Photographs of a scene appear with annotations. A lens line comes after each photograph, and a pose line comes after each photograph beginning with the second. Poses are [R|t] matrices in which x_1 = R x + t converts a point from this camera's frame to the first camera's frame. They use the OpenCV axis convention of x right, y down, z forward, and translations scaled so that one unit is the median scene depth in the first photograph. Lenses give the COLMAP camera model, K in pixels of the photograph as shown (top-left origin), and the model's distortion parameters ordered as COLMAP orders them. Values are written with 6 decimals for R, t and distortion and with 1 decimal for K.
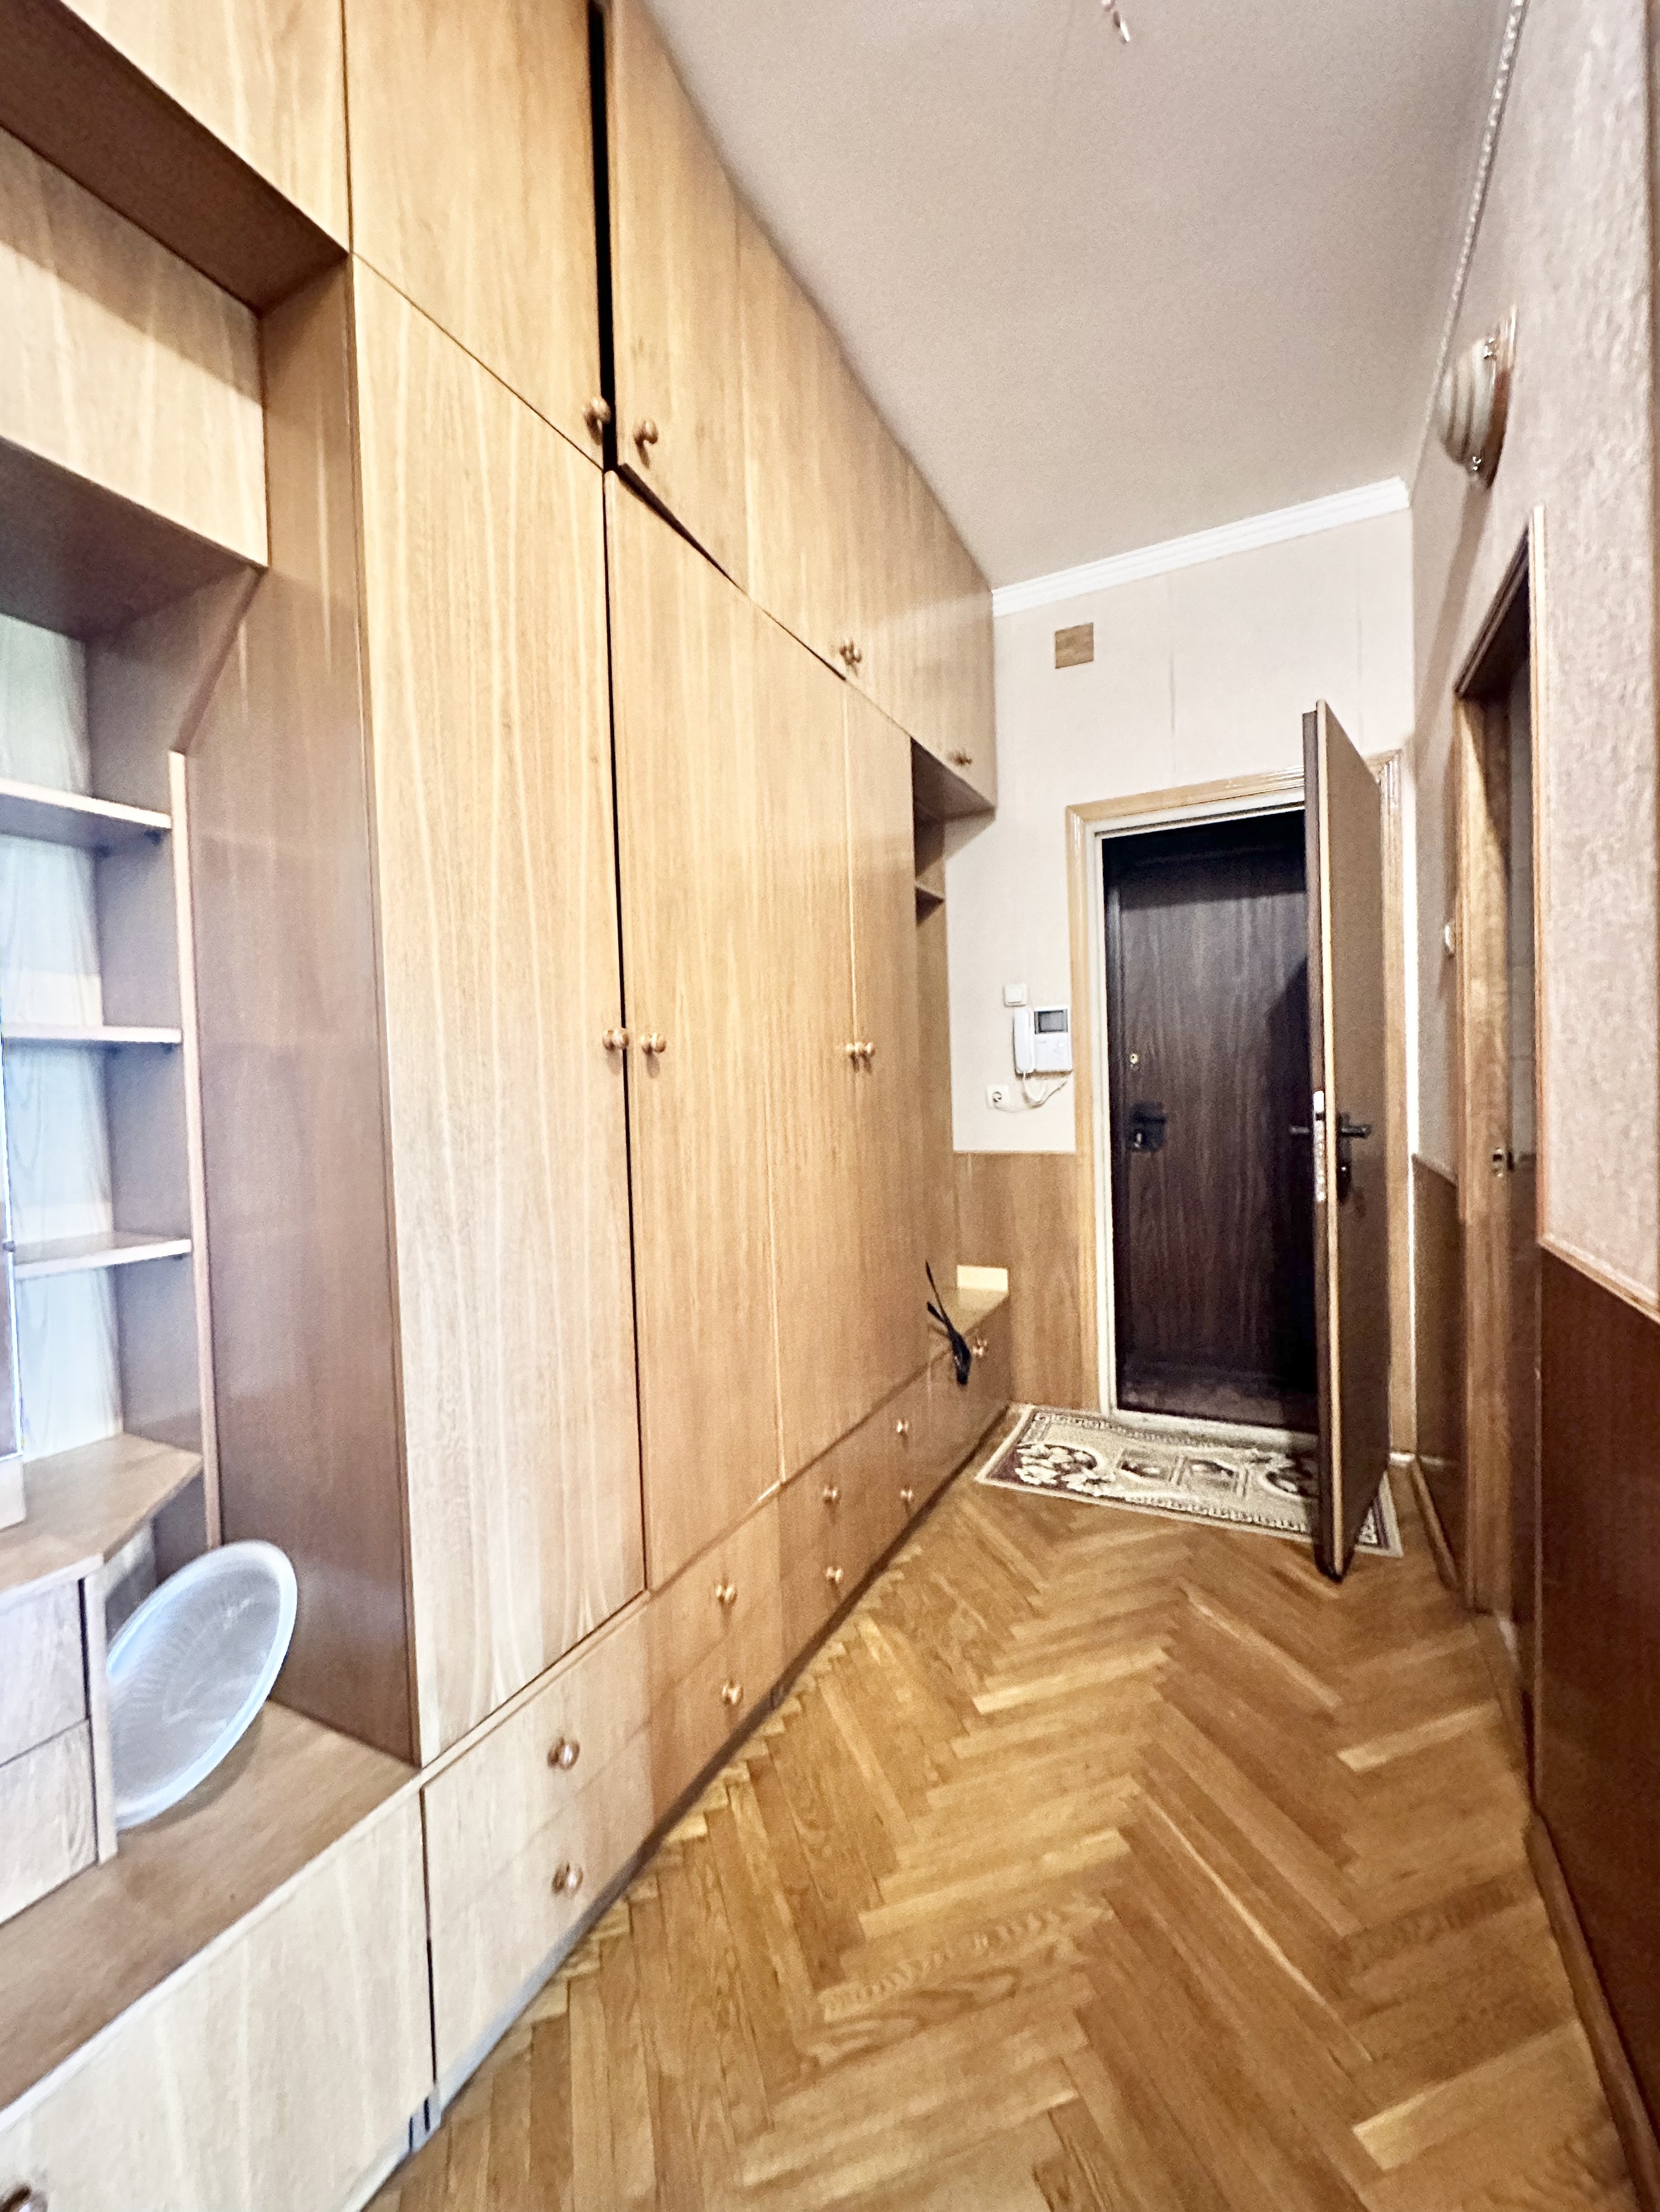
lens RADIAL K [[901.9, 0, 825.5], [0, 901.9, 1110.3], [0, 0, 1]] dist [-0.001541, -0.000160]
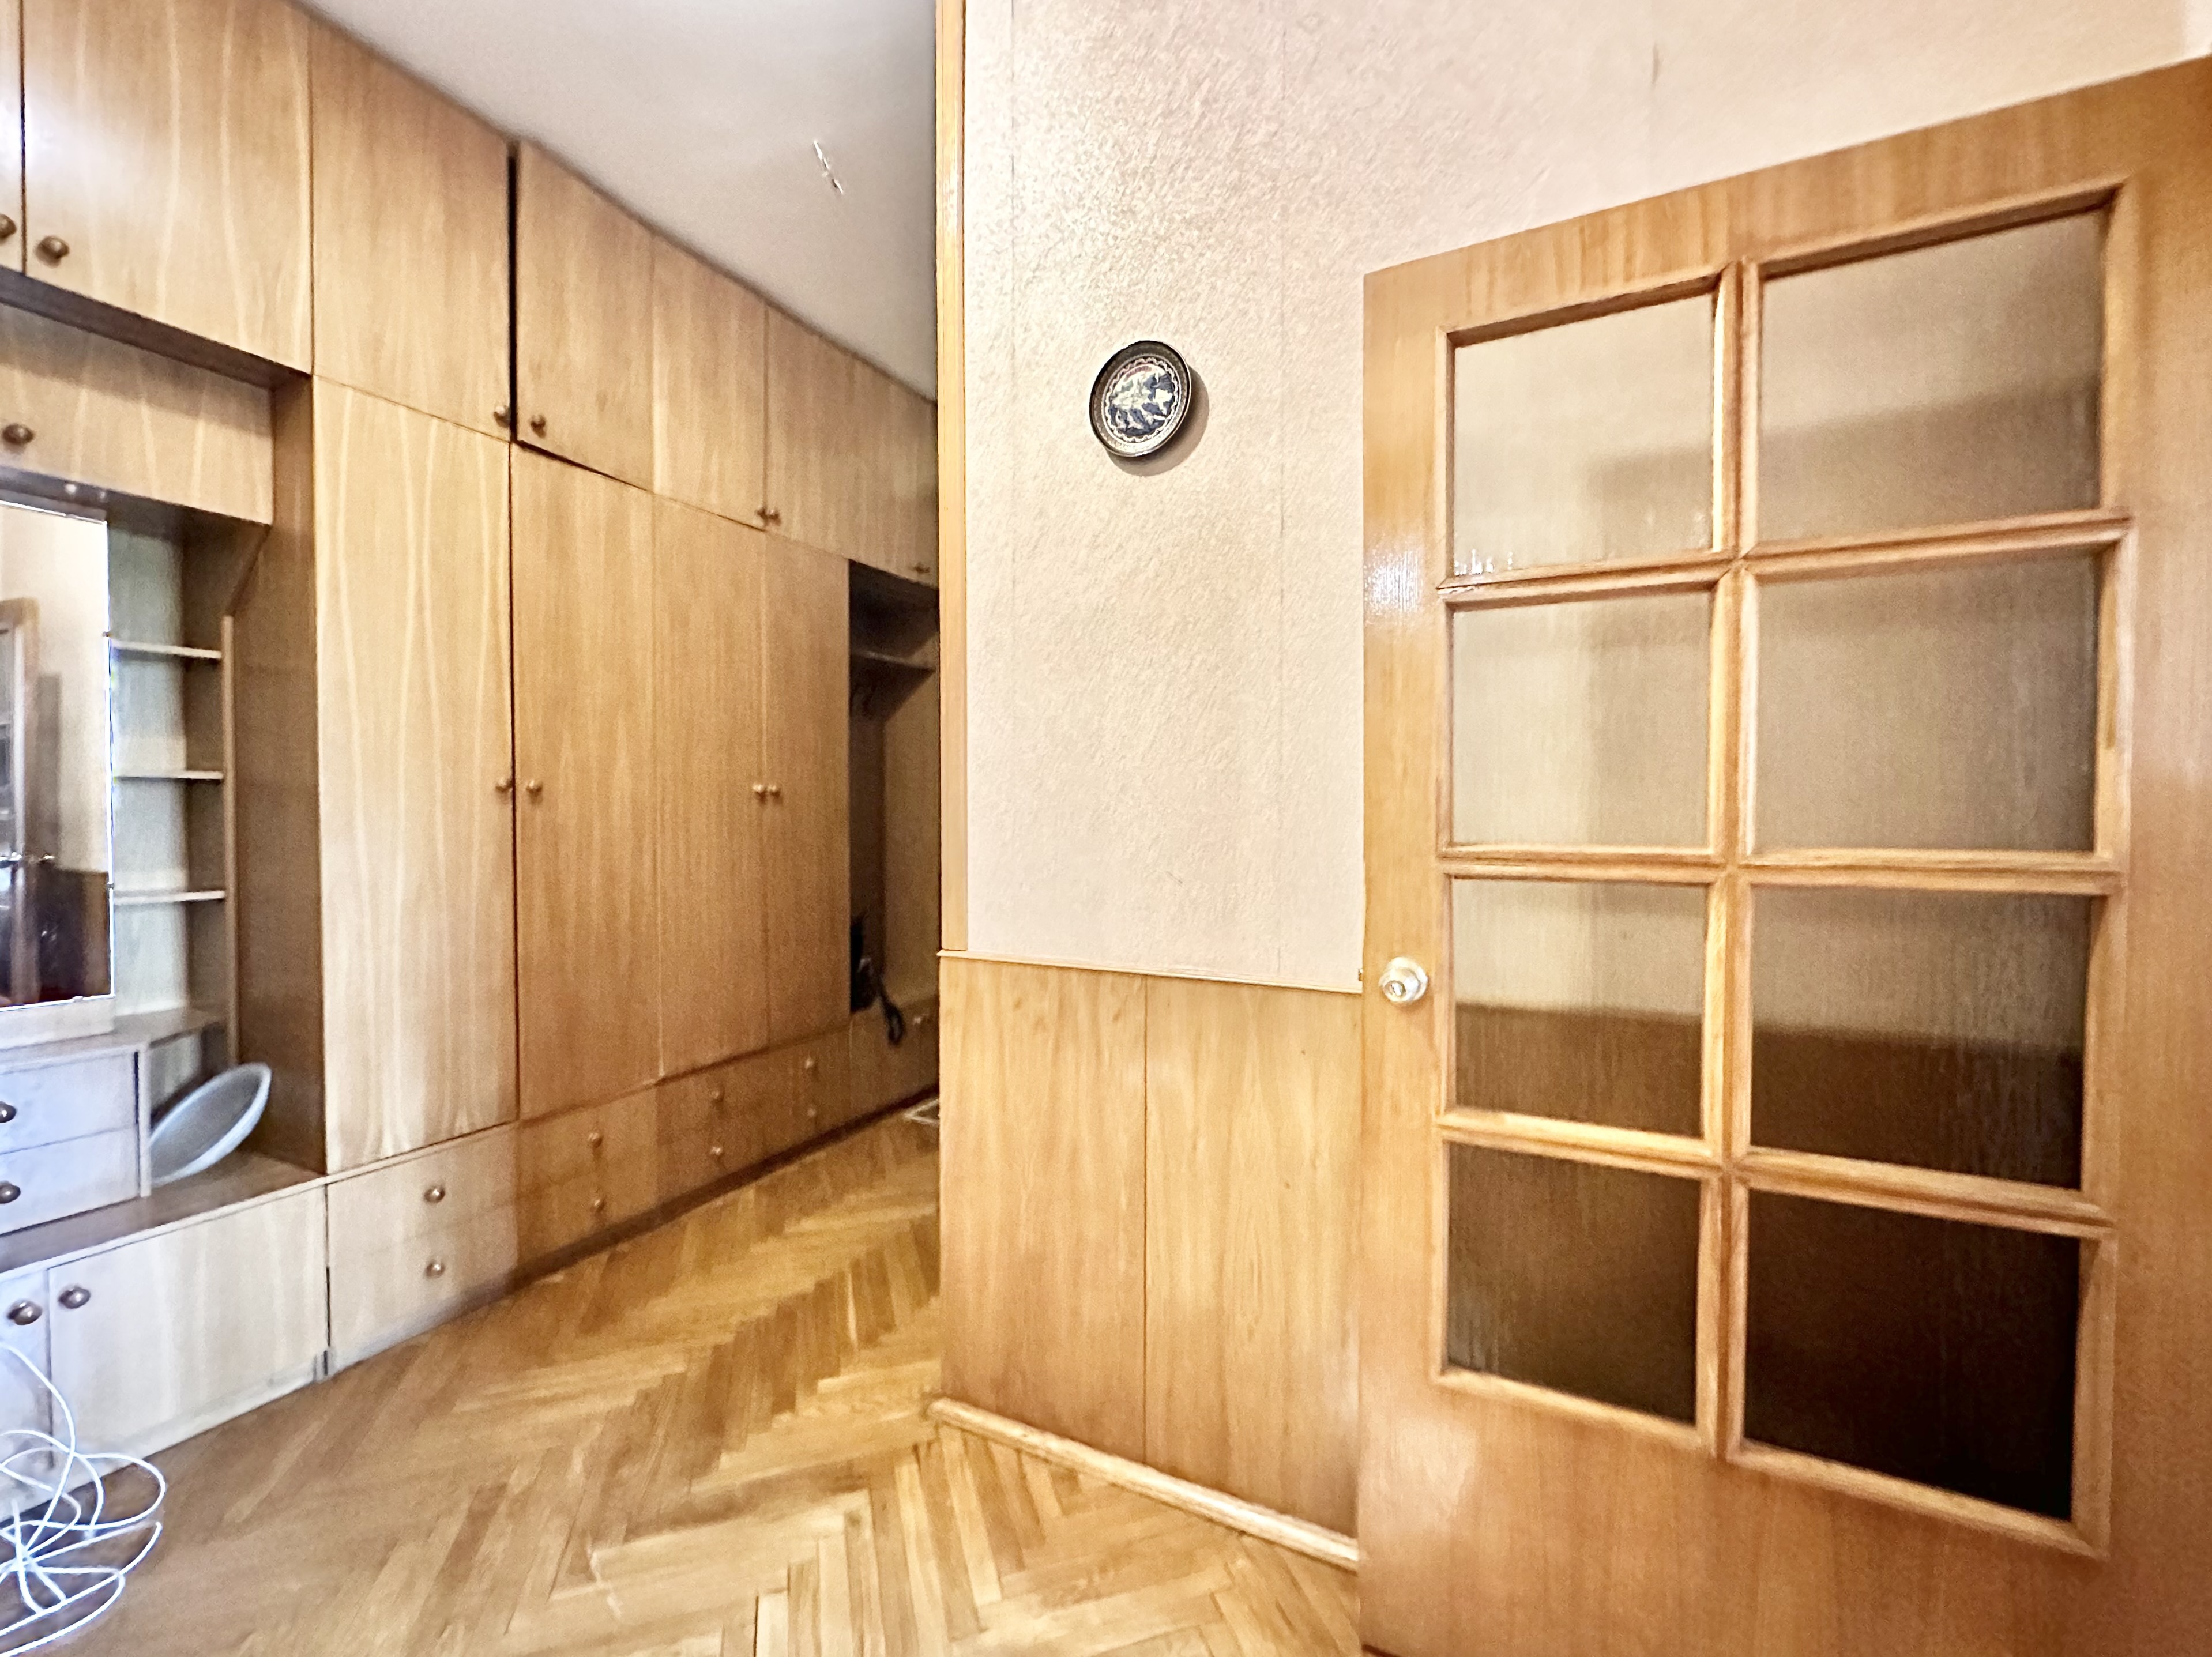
lens RADIAL K [[927.2, 0, 1105.0], [0, 927.2, 830.5], [0, 0, 1]] dist [-0.001660, -0.000382]
pose [[0.999222, 0.034493, 0.019124, 0.848676], [-0.034406, 0.999396, -0.004878, -0.023757], [-0.019281, 0.004216, 0.999805, -0.734479]]
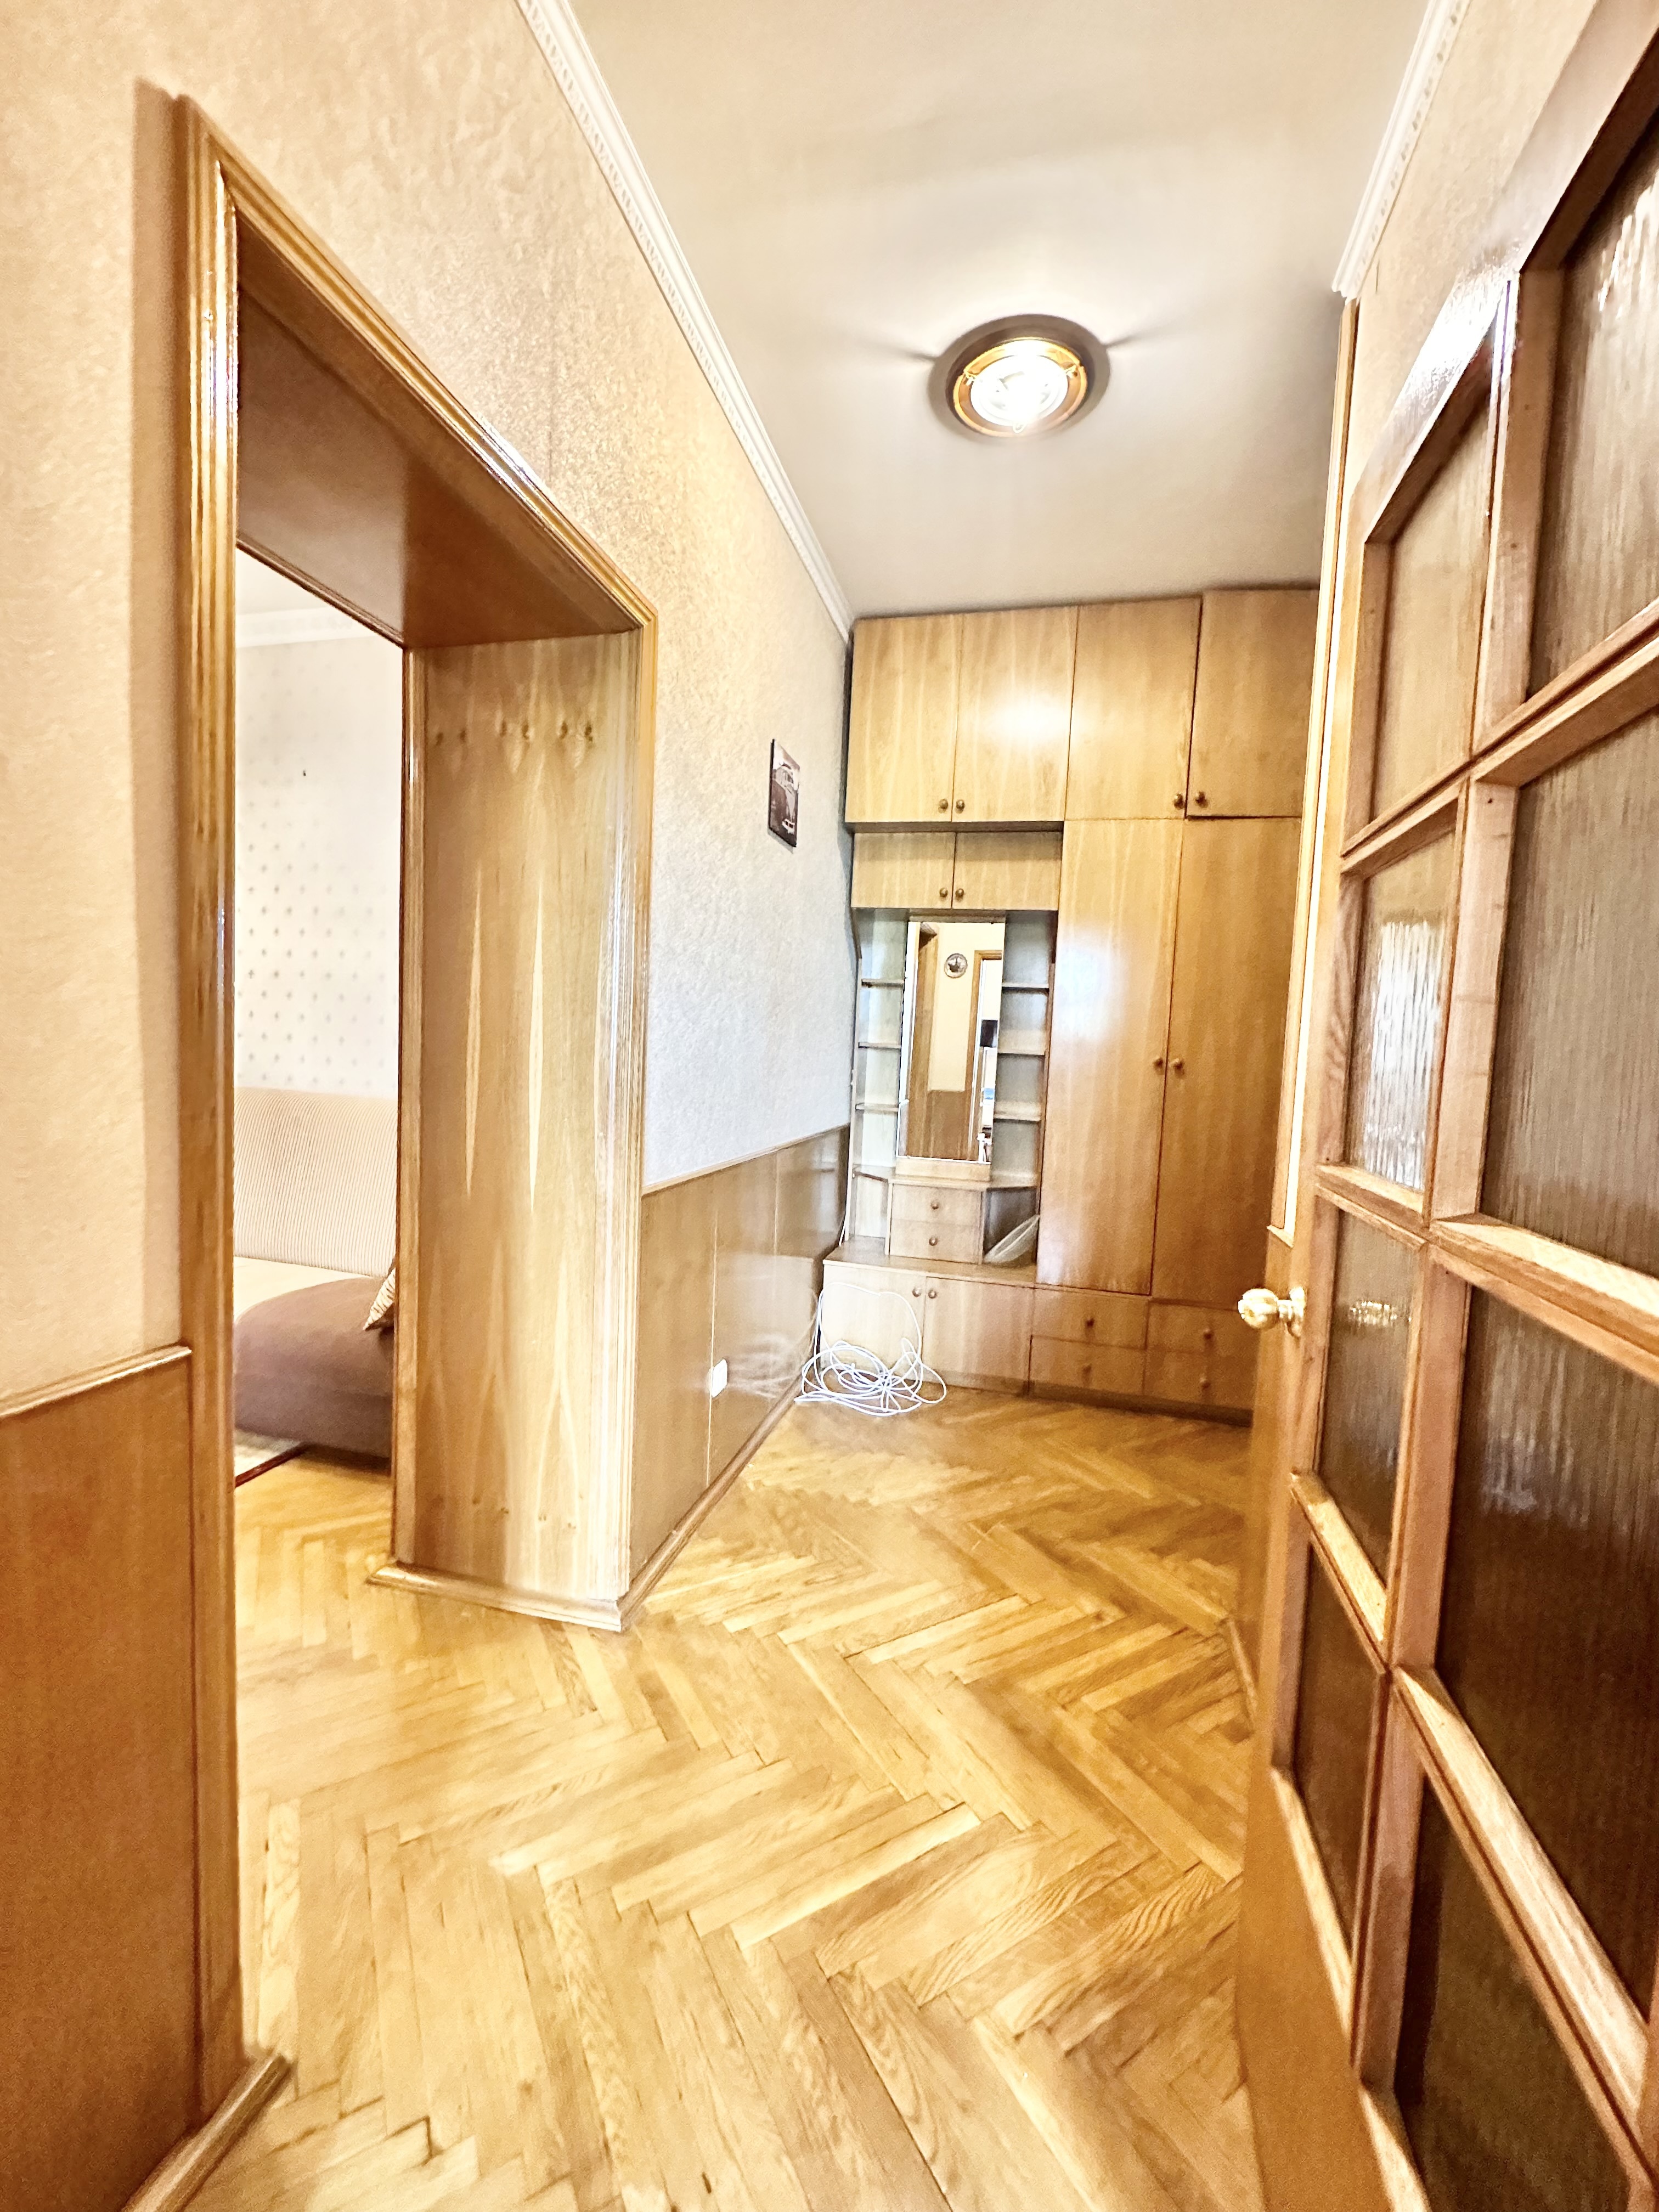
lens RADIAL K [[875.7, 0, 829.5], [0, 875.7, 1106.0], [0, 0, 1]] dist [-0.003569, -0.000126]
pose [[0.225702, 0.106407, -0.968368, 1.835663], [-0.084730, 0.992394, 0.089298, -0.095018], [0.970505, 0.061895, 0.233002, -0.381550]]
